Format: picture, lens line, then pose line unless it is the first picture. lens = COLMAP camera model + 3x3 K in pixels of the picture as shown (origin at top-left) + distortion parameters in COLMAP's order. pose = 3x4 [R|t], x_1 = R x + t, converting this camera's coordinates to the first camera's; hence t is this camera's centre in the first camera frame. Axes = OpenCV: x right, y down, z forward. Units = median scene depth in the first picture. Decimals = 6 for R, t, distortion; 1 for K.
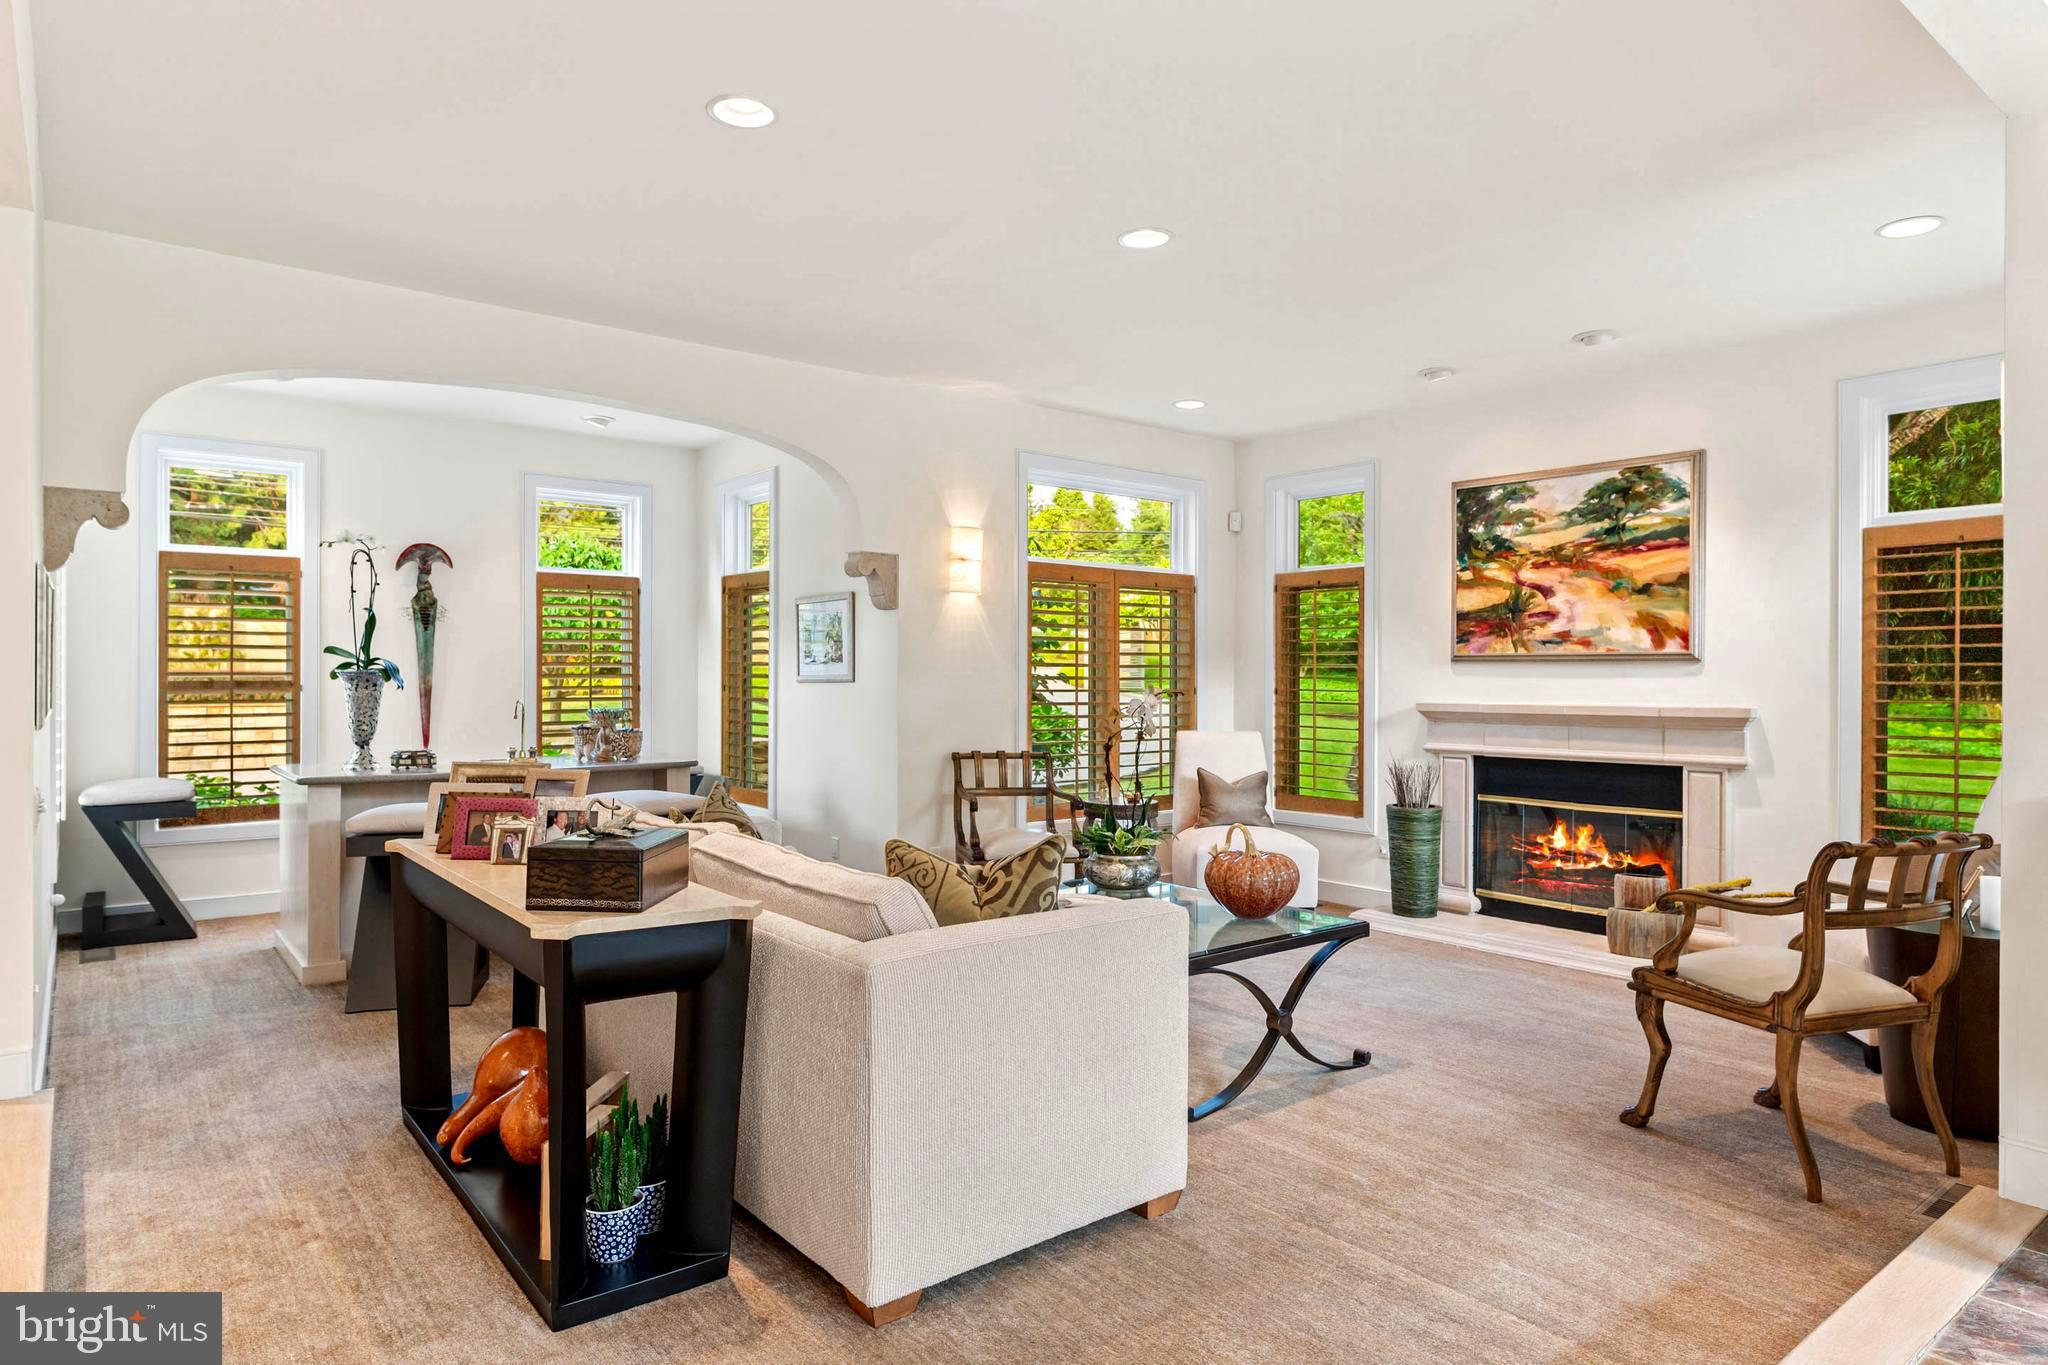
lens RADIAL K [[1178.6, 0, 1024.2], [0, 1178.6, 679.1], [0, 0, 1]] dist [0.001552, 0.001349]
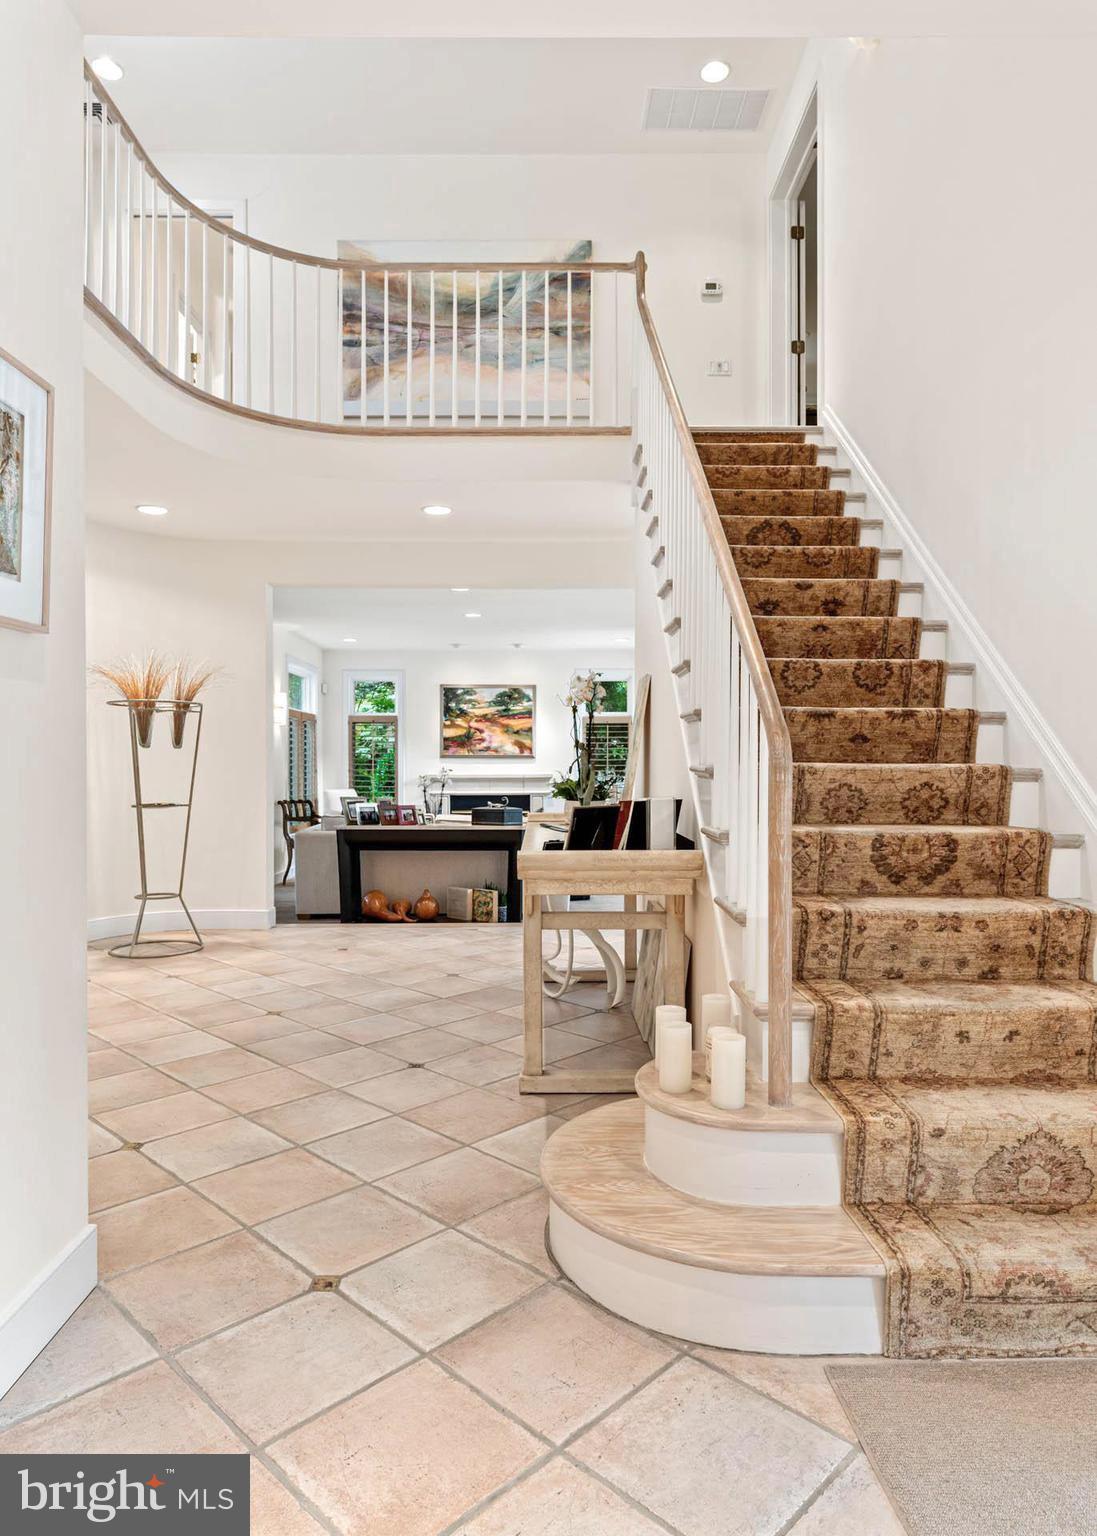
lens RADIAL K [[946.6, 0, 547.7], [0, 946.6, 765.6], [0, 0, 1]] dist [-0.001582, -0.000599]
pose [[0.615172, -0.002058, 0.788390, -1.132415], [0.004075, 0.999992, -0.000570, 0.004411], [-0.788382, 0.003564, 0.615175, -0.414381]]
